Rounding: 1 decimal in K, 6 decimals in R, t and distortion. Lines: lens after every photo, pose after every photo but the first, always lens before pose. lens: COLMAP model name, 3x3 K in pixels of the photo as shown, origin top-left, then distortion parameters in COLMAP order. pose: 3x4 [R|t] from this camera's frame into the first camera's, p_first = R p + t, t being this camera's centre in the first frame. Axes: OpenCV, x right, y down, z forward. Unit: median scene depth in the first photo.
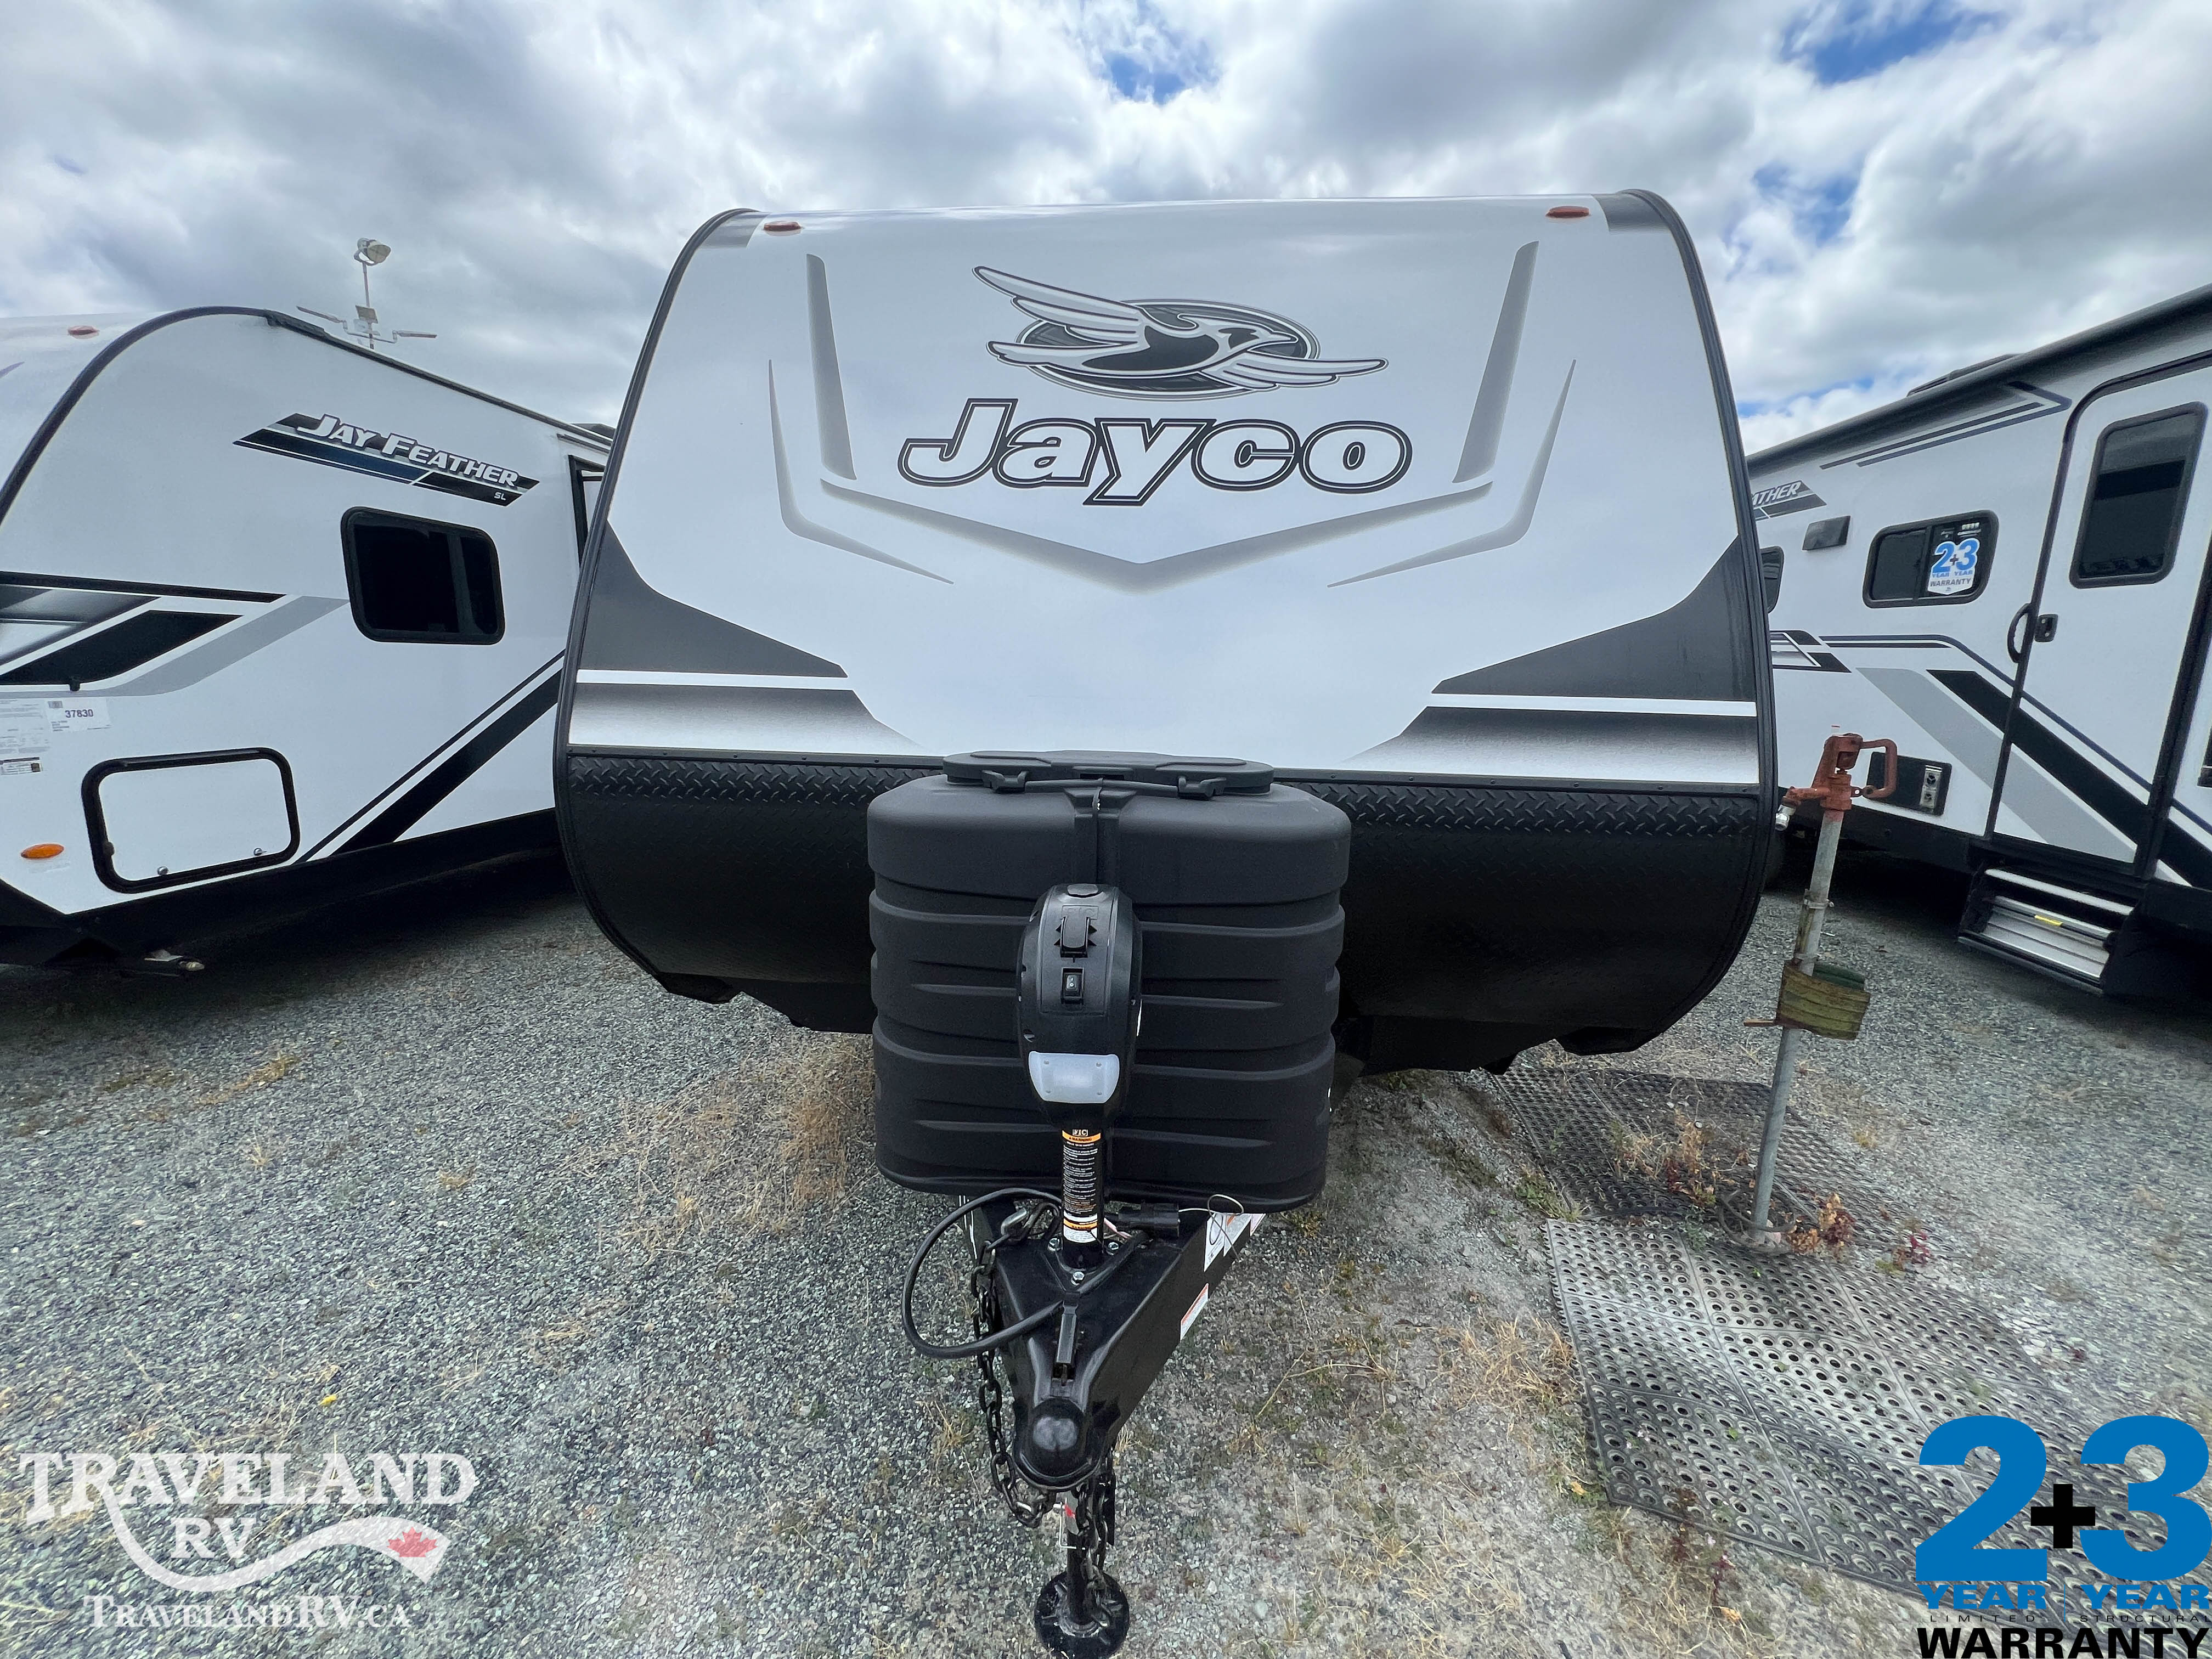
lens RADIAL K [[889.4, 0, 1104.5], [0, 889.4, 821.9], [0, 0, 1]] dist [-0.002845, 0.000838]
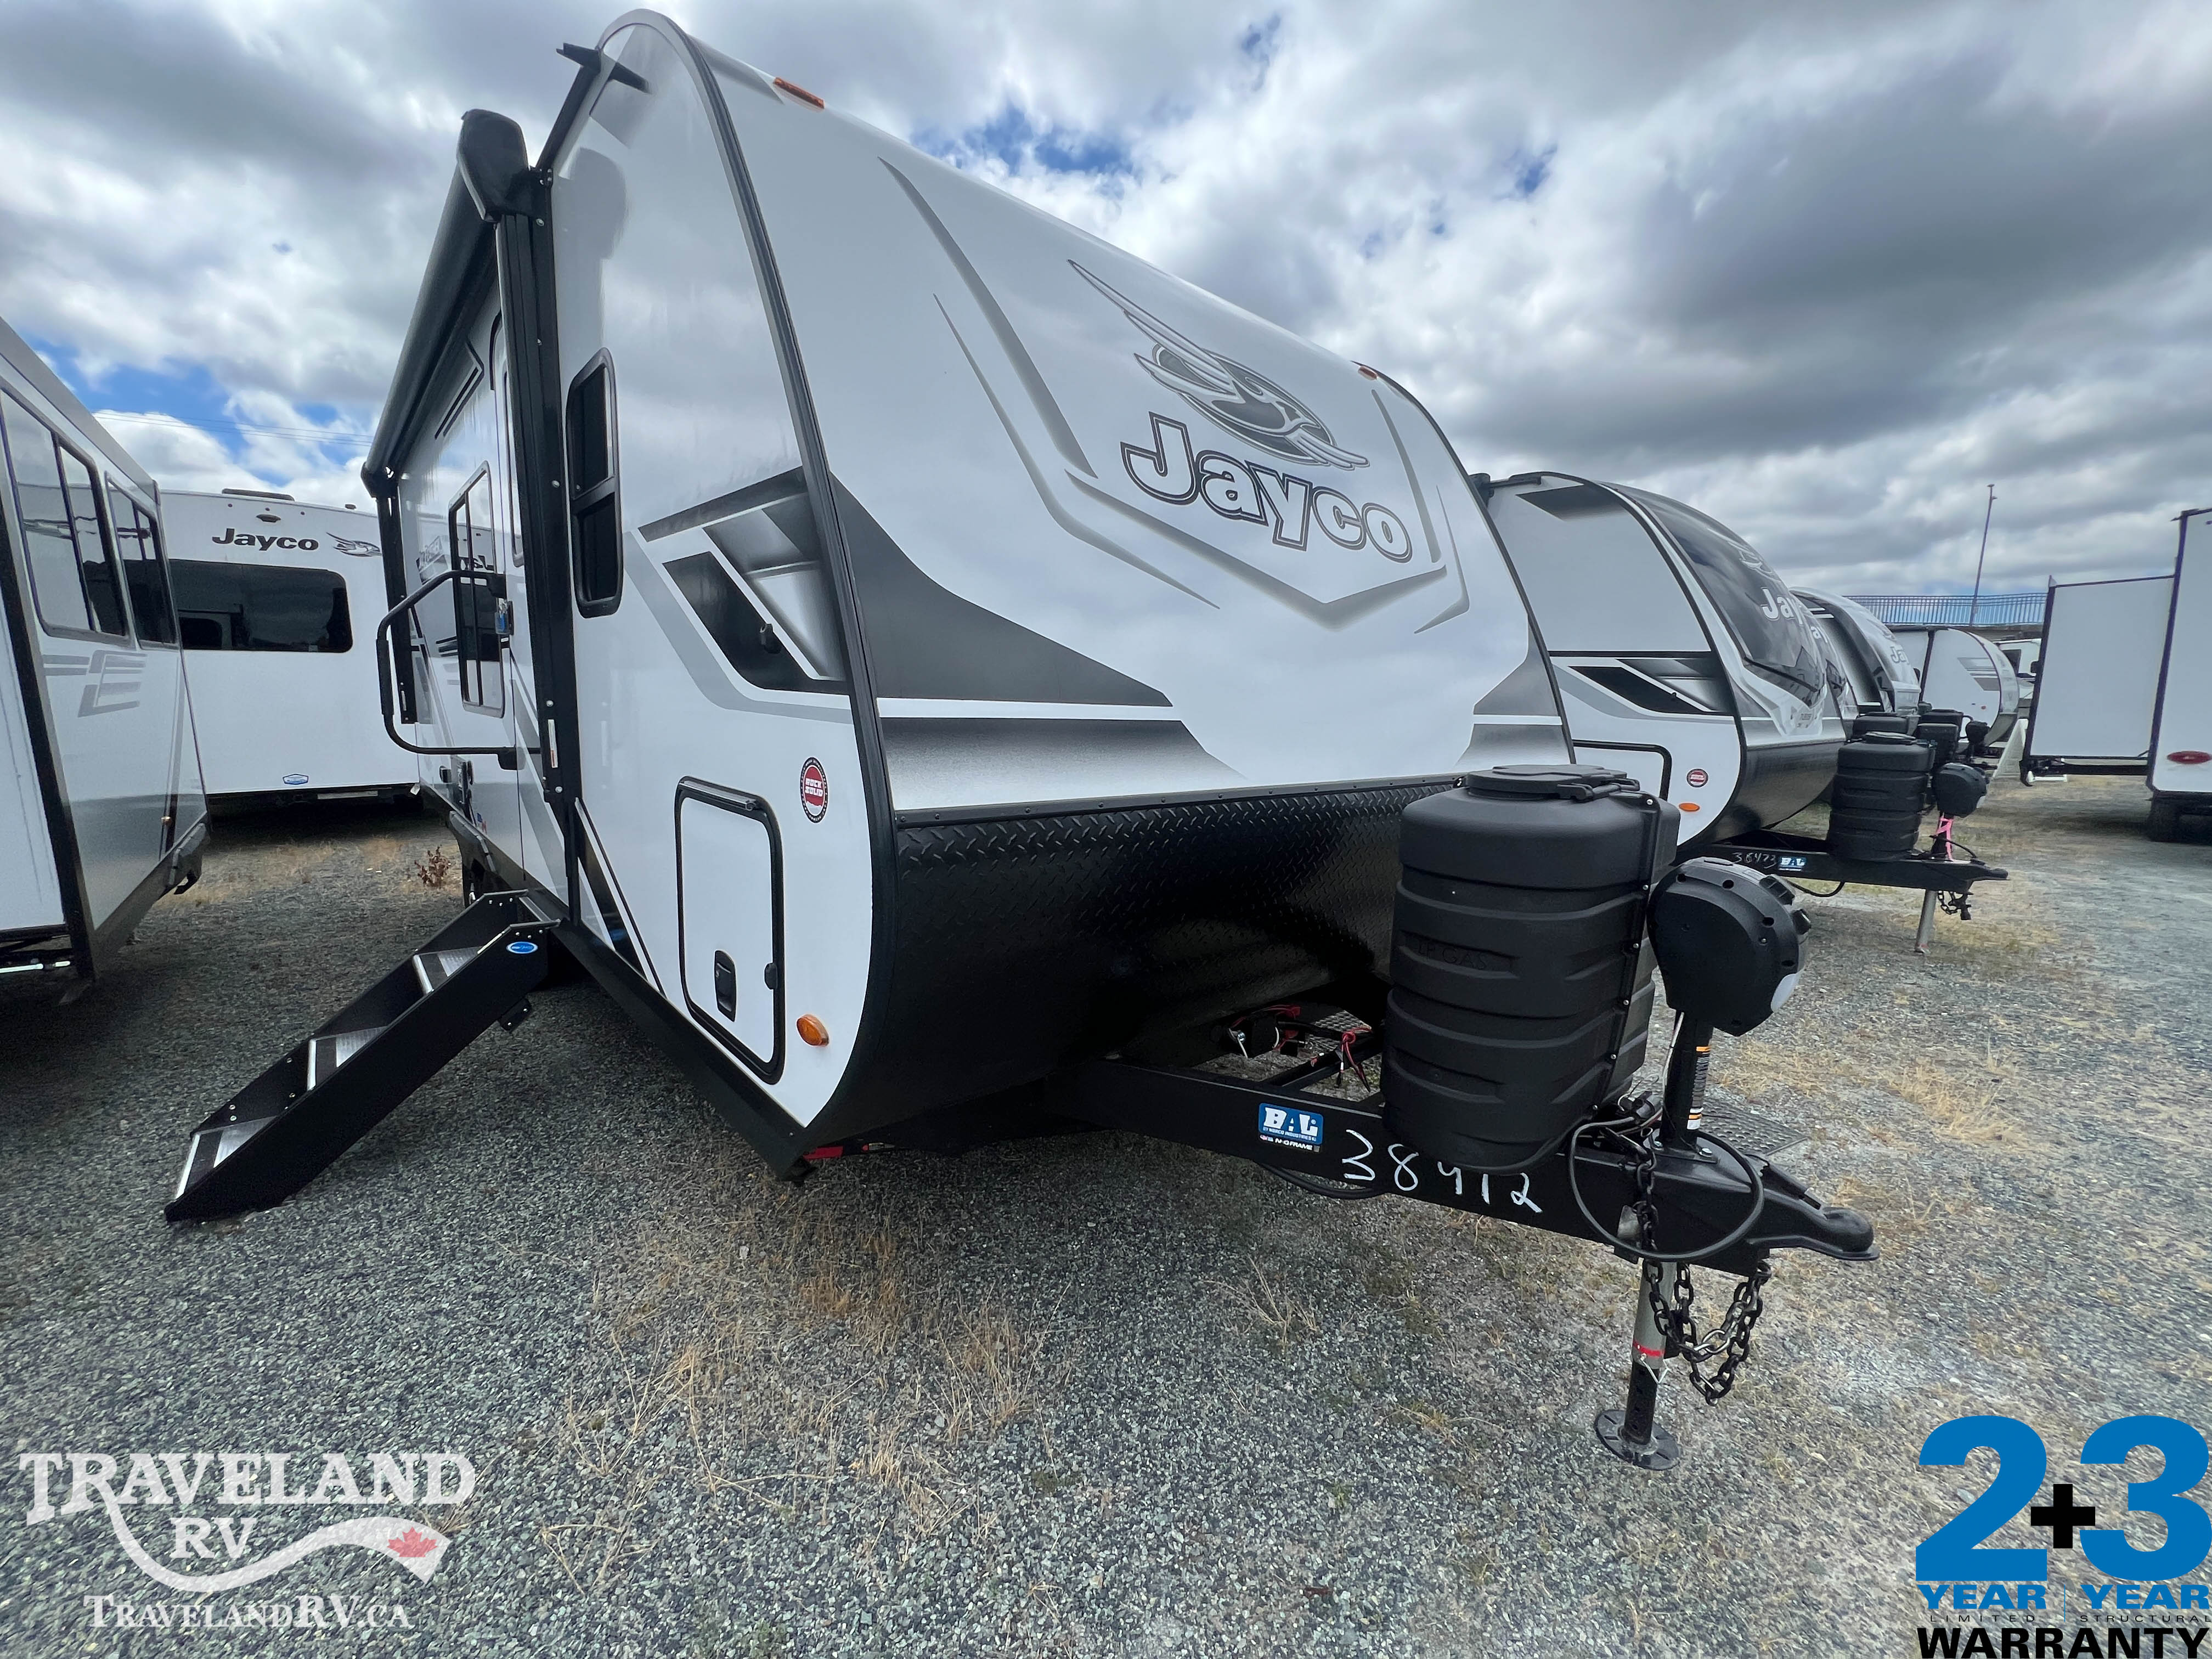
lens RADIAL K [[889.4, 0, 1107.3], [0, 889.4, 819.9], [0, 0, 1]] dist [-0.002845, 0.000838]
pose [[0.675437, -0.101447, 0.730406, -0.950839], [0.119577, 0.992450, 0.027264, -0.078155], [-0.727658, 0.068924, 0.682469, 0.430067]]
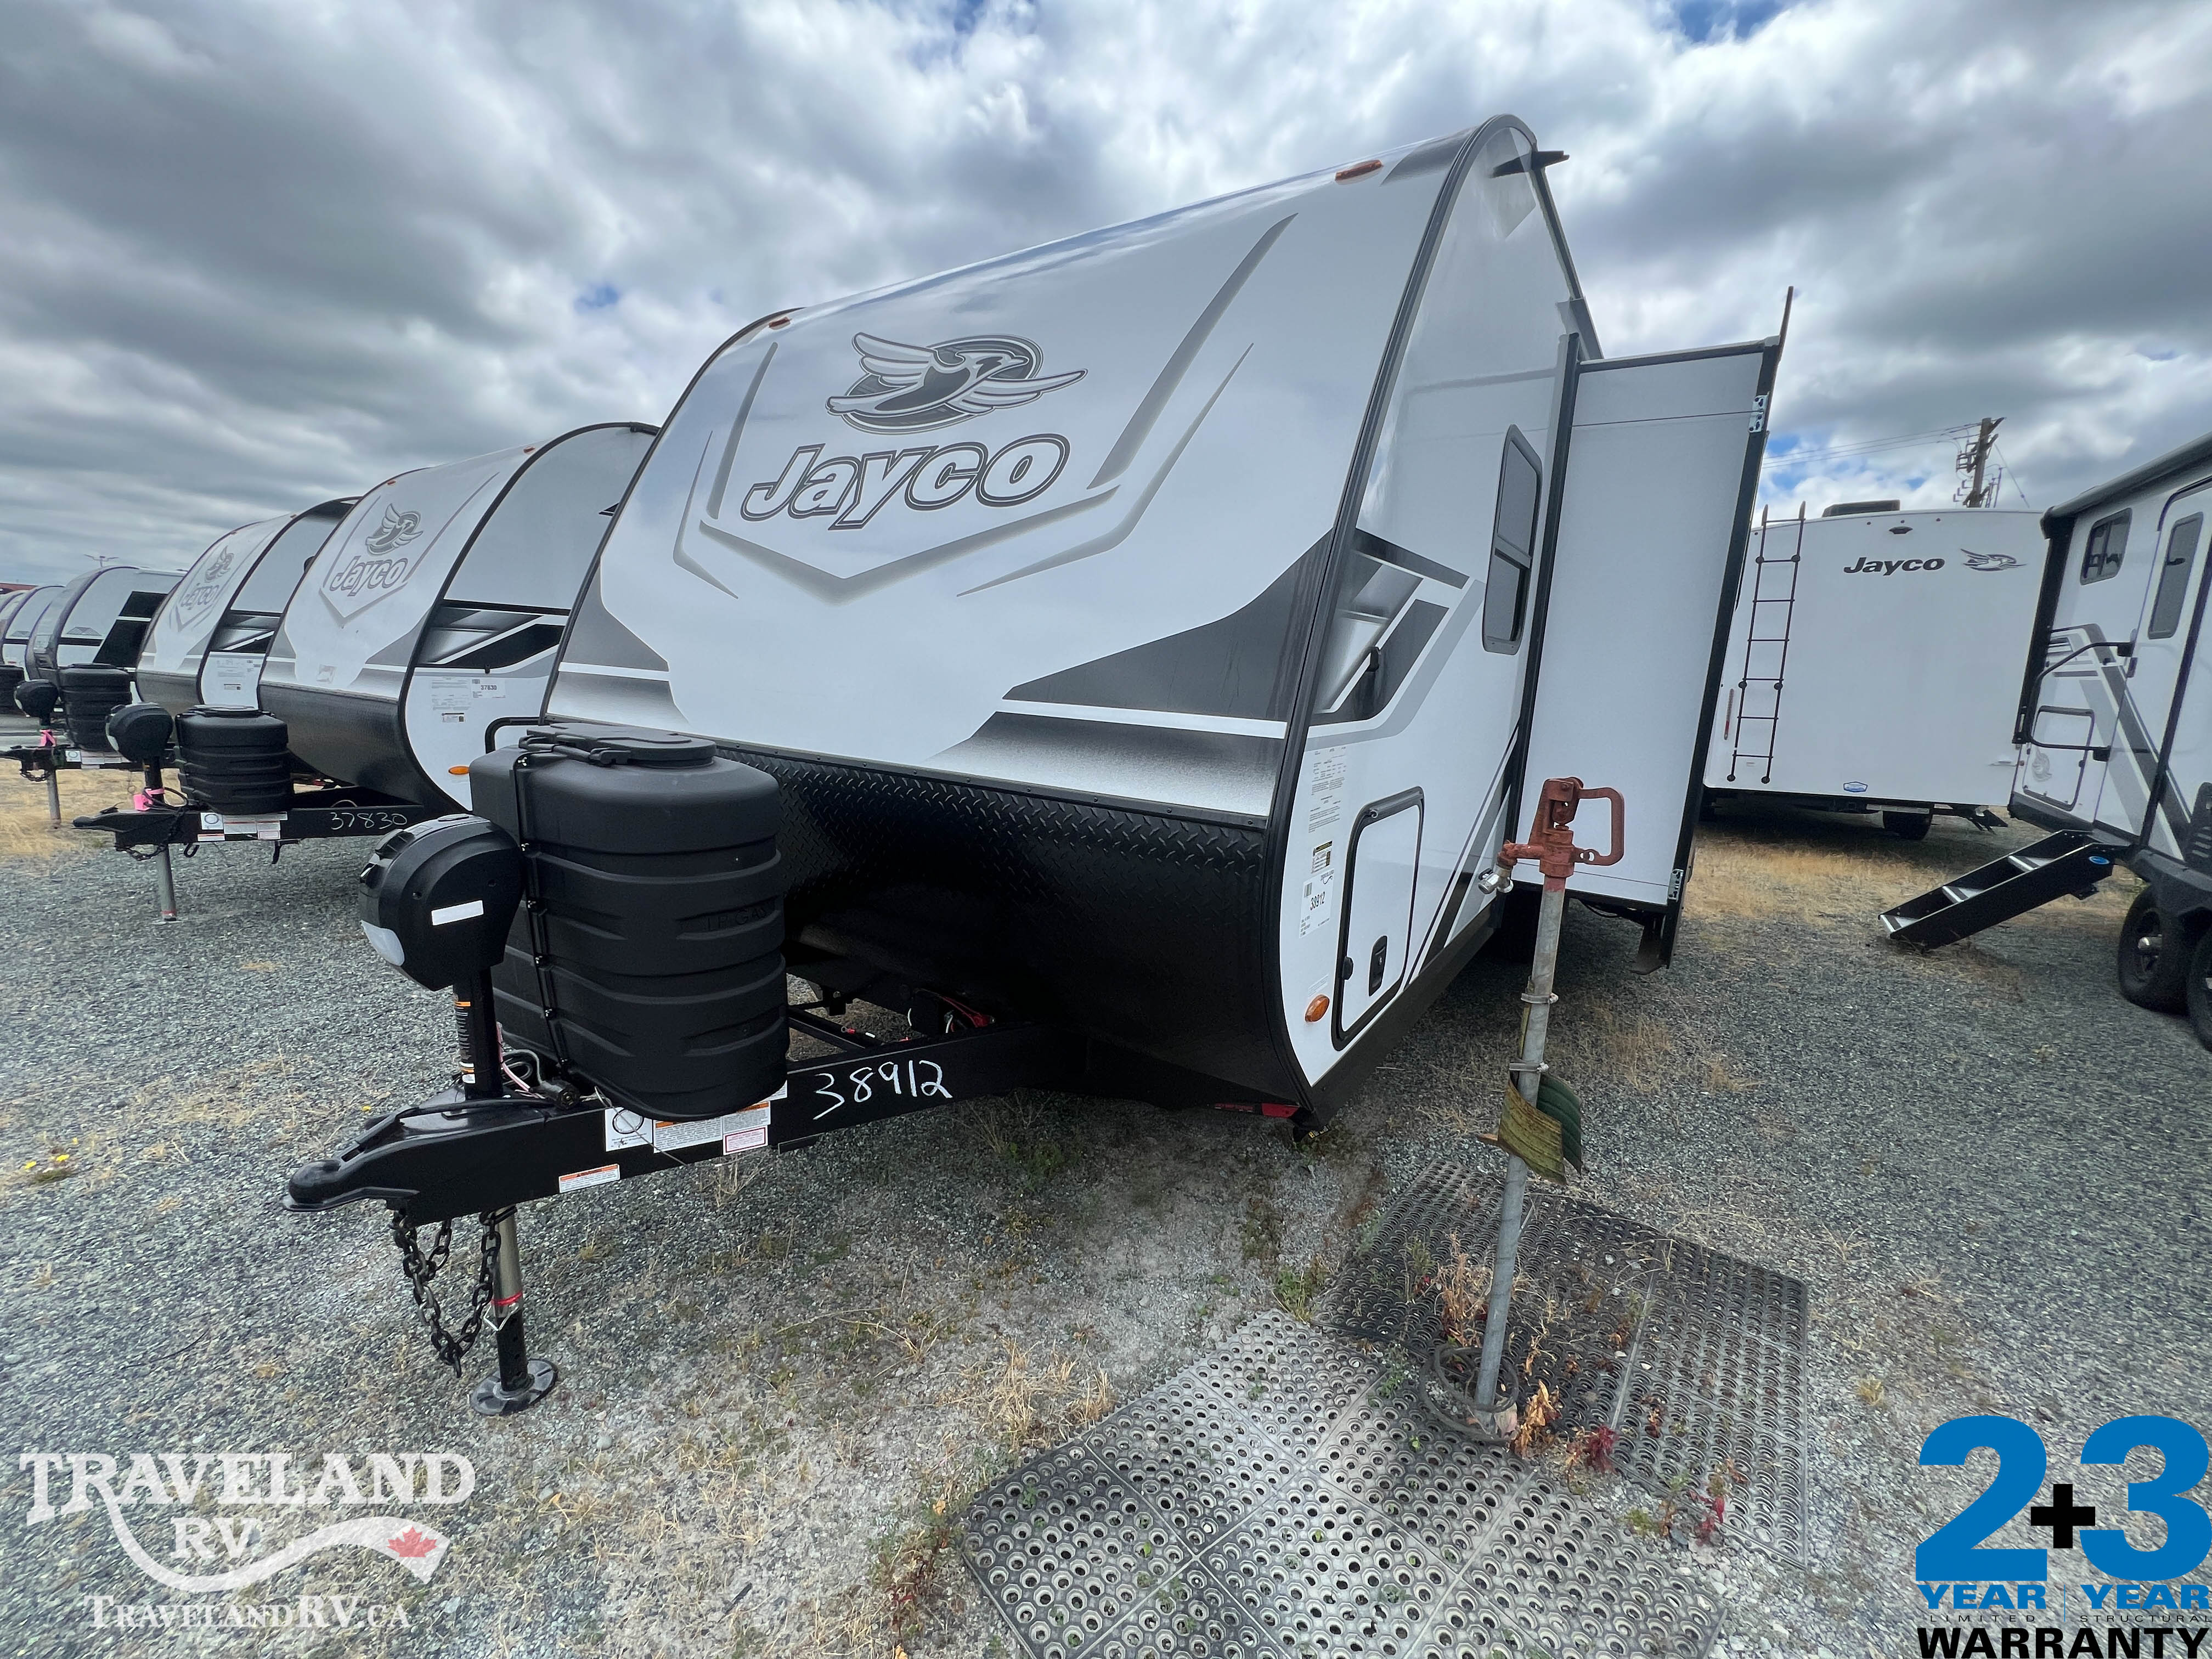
lens RADIAL K [[889.4, 0, 1100.5], [0, 889.4, 823.0], [0, 0, 1]] dist [-0.002845, 0.000838]
pose [[0.879210, 0.103118, -0.465140, 0.857829], [-0.112917, 0.993581, 0.006833, -0.021064], [0.462859, 0.046515, 0.885211, 0.144312]]
